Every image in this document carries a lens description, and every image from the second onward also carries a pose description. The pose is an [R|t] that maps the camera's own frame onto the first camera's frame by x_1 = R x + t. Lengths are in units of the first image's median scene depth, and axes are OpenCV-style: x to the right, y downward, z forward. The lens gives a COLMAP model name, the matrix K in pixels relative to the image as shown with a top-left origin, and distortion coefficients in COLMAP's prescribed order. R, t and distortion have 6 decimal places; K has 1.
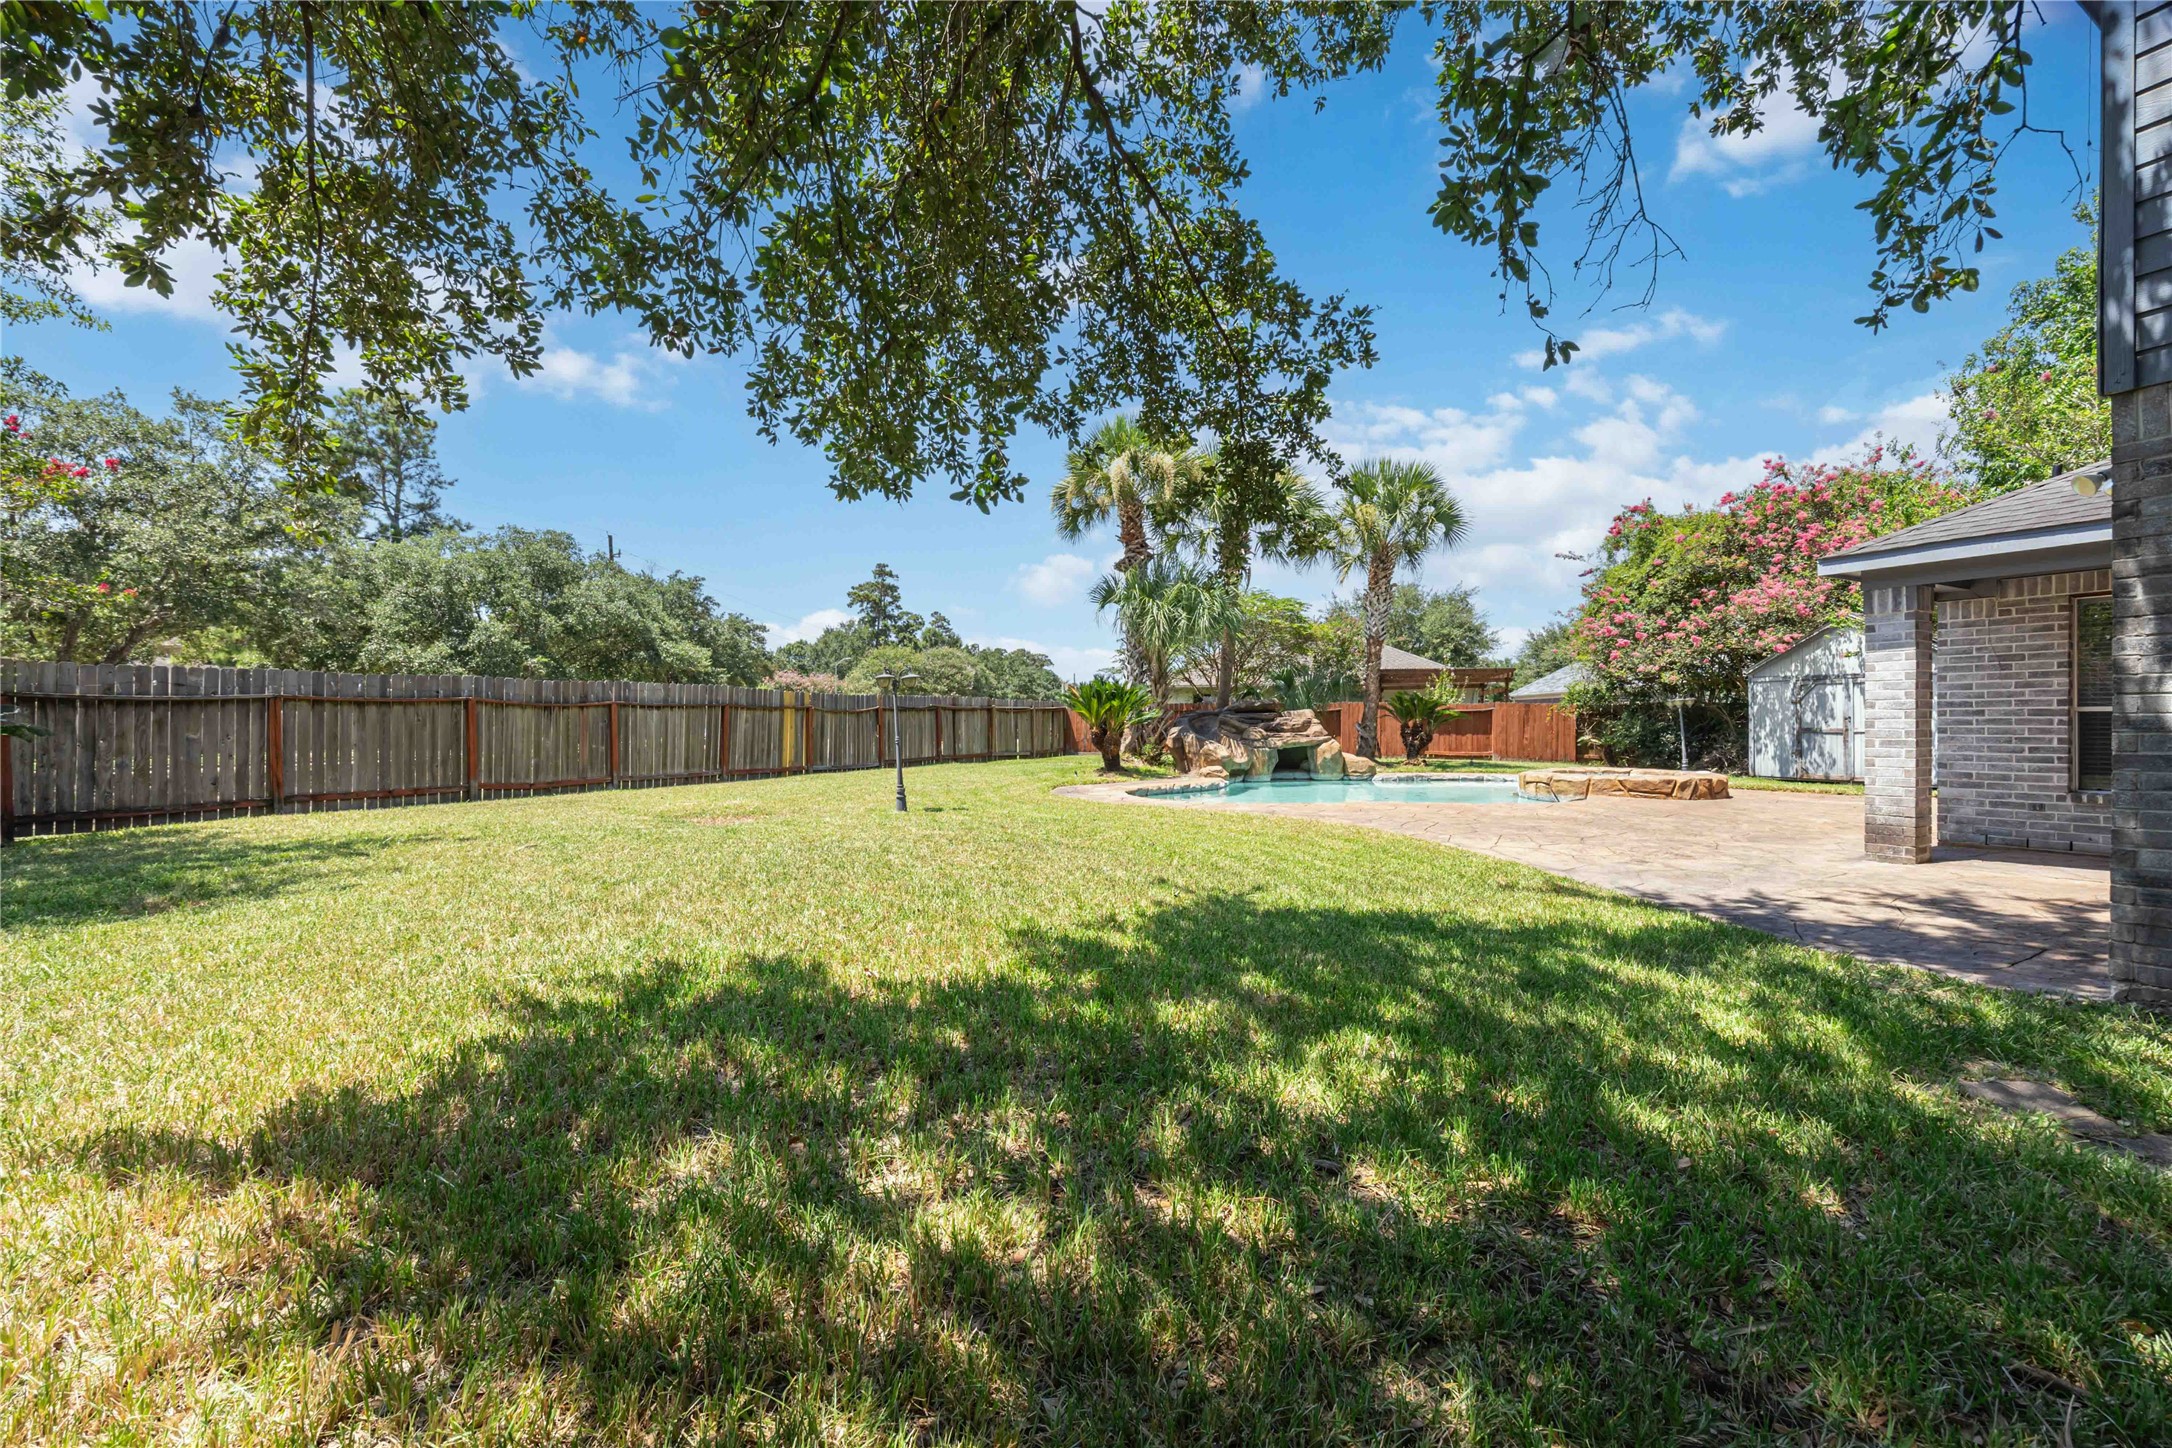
lens RADIAL K [[903.2, 0, 1069.9], [0, 903.2, 734.4], [0, 0, 1]] dist [-0.000727, -0.000145]
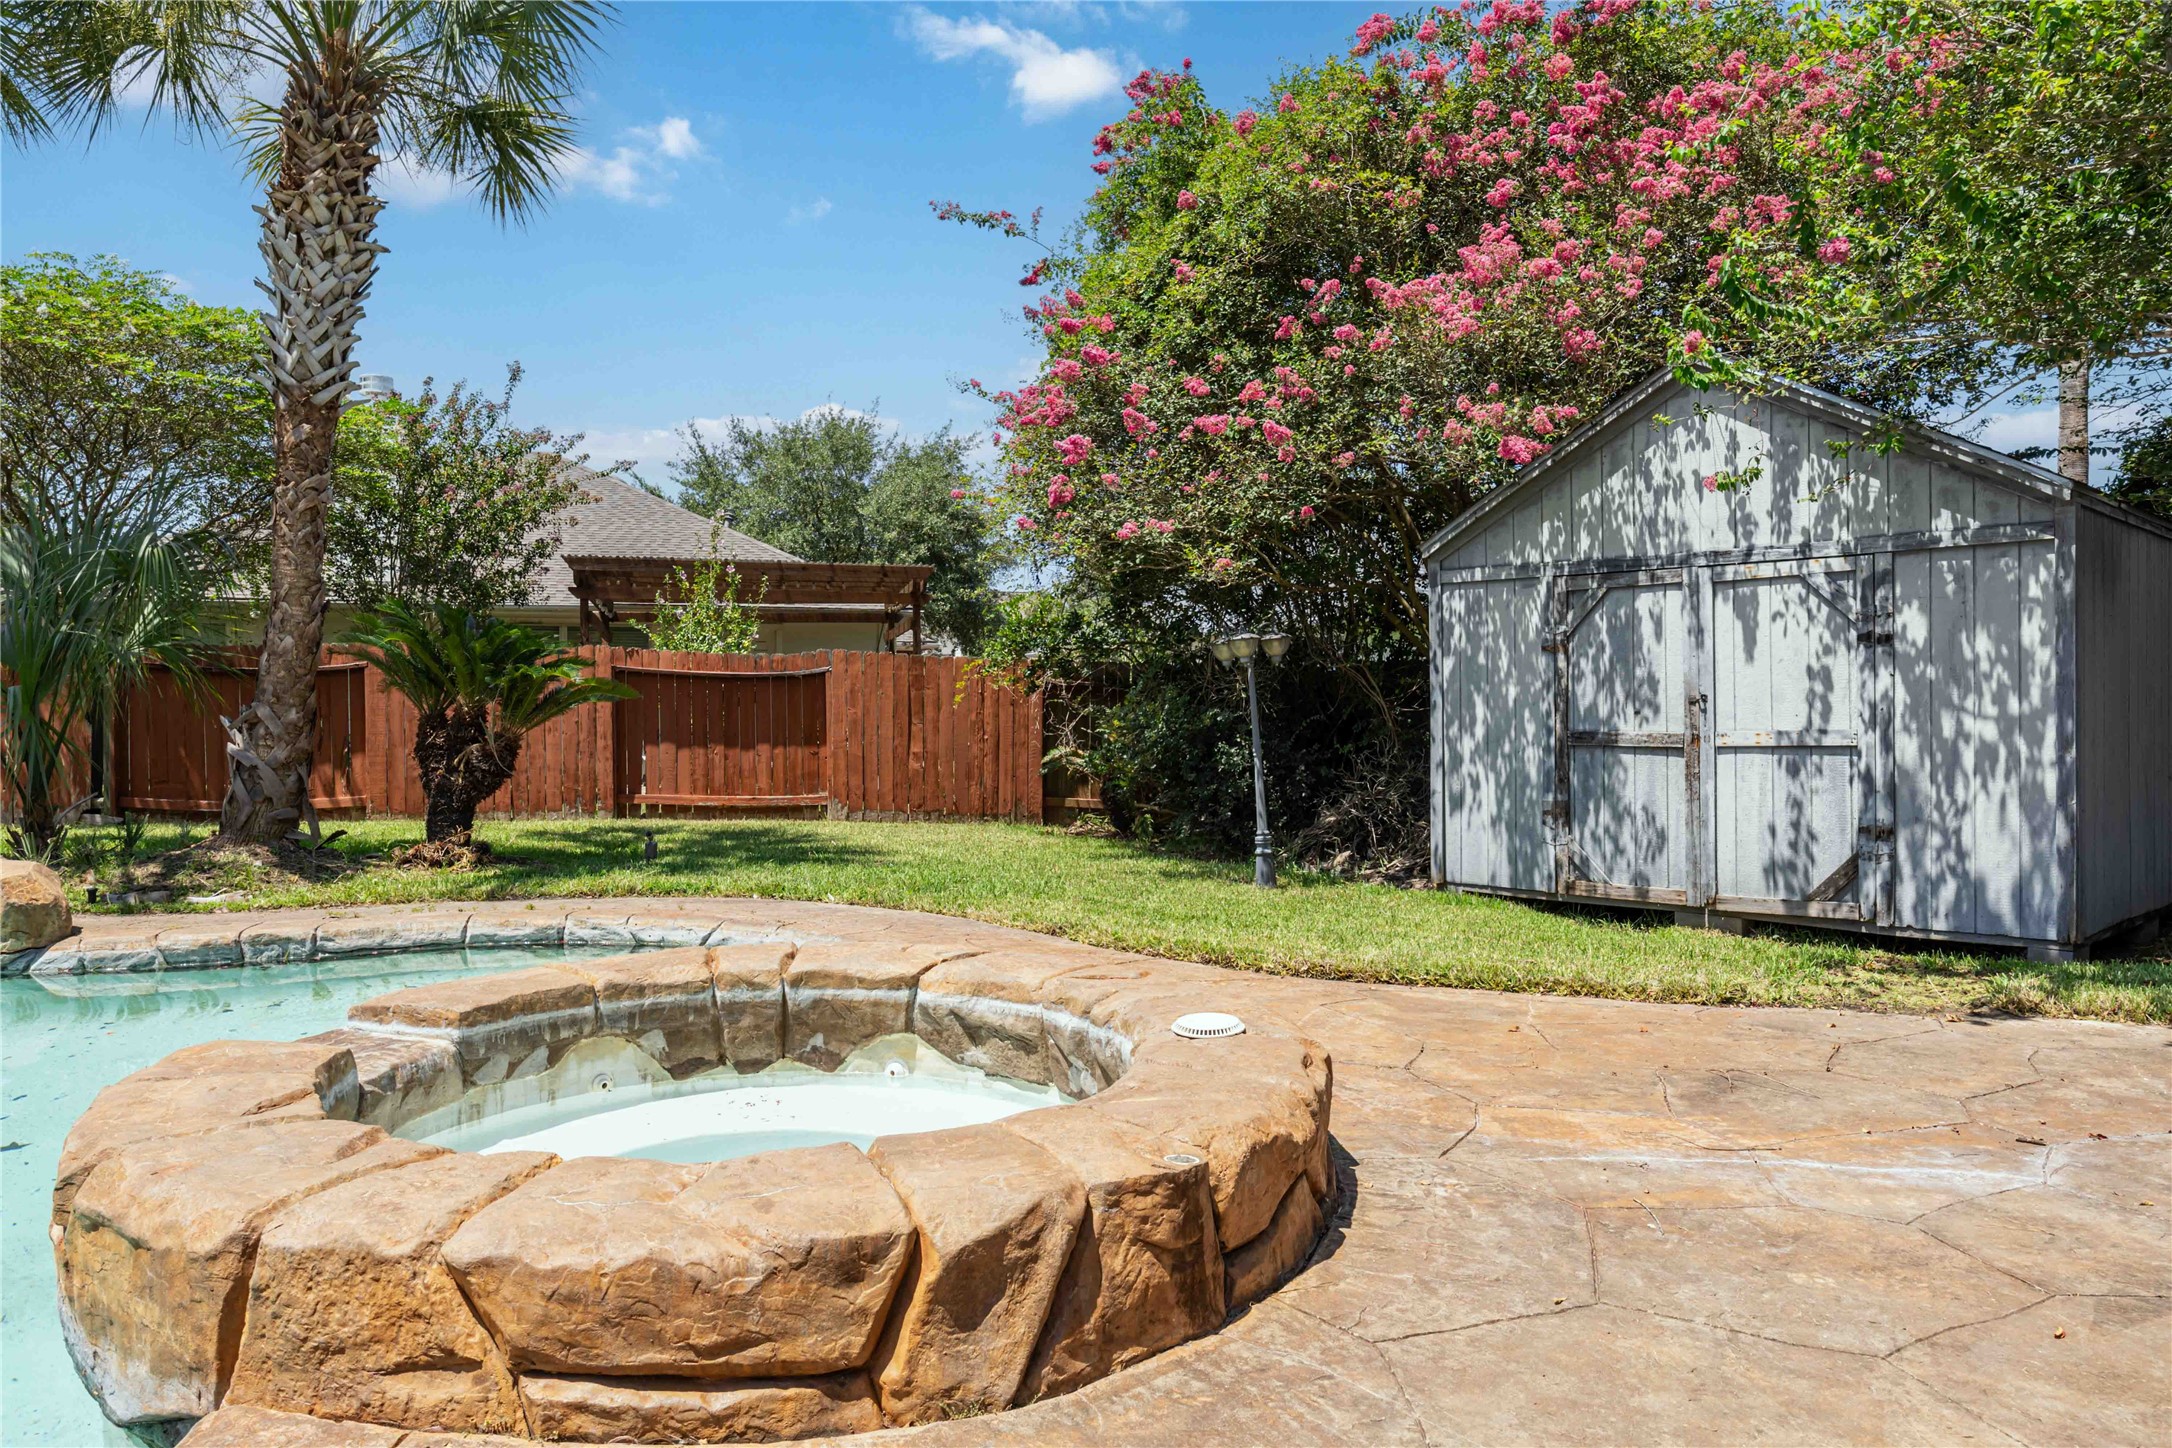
lens RADIAL K [[1566.0, 0, 1150.2], [0, 1566.0, 696.9], [0, 0, 1]] dist [-0.002009, -0.002065]
pose [[0.891290, 0.007322, 0.453374, 0.401665], [0.001797, 0.999805, -0.019679, -0.007956], [-0.453430, 0.018354, 0.891103, 0.536216]]
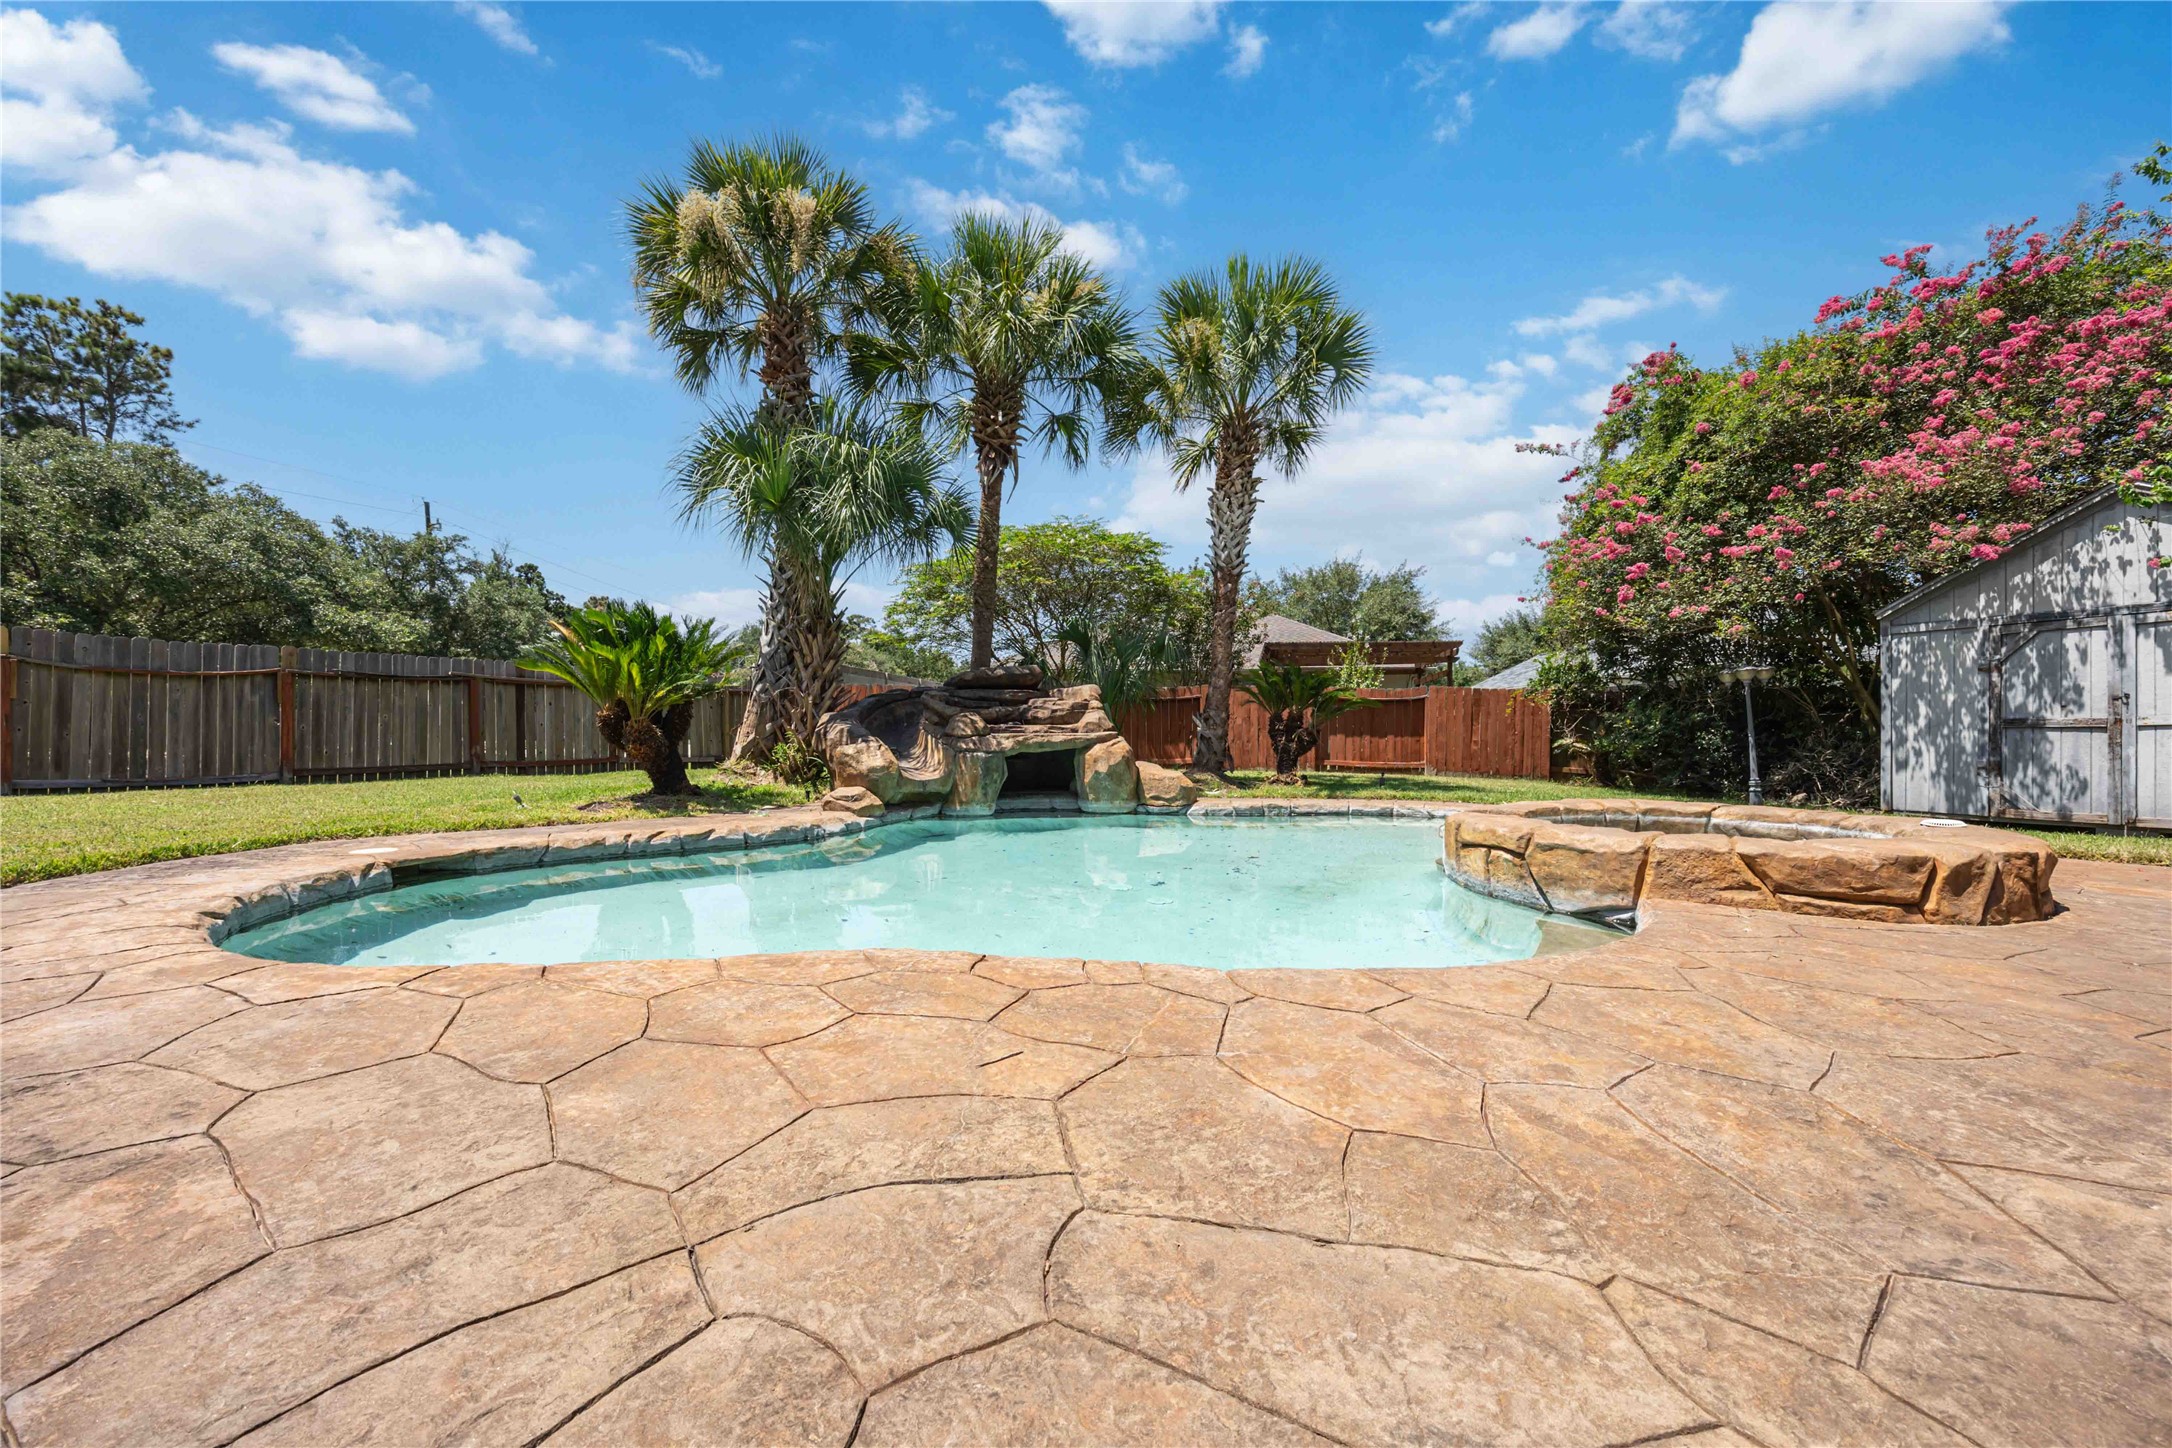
lens RADIAL K [[903.2, 0, 1069.9], [0, 903.2, 734.4], [0, 0, 1]] dist [-0.000727, -0.000145]
pose [[0.999185, 0.008047, 0.039567, 0.241880], [-0.007703, 0.999931, -0.008846, 0.008805], [-0.039635, 0.008534, 0.999178, 0.465848]]
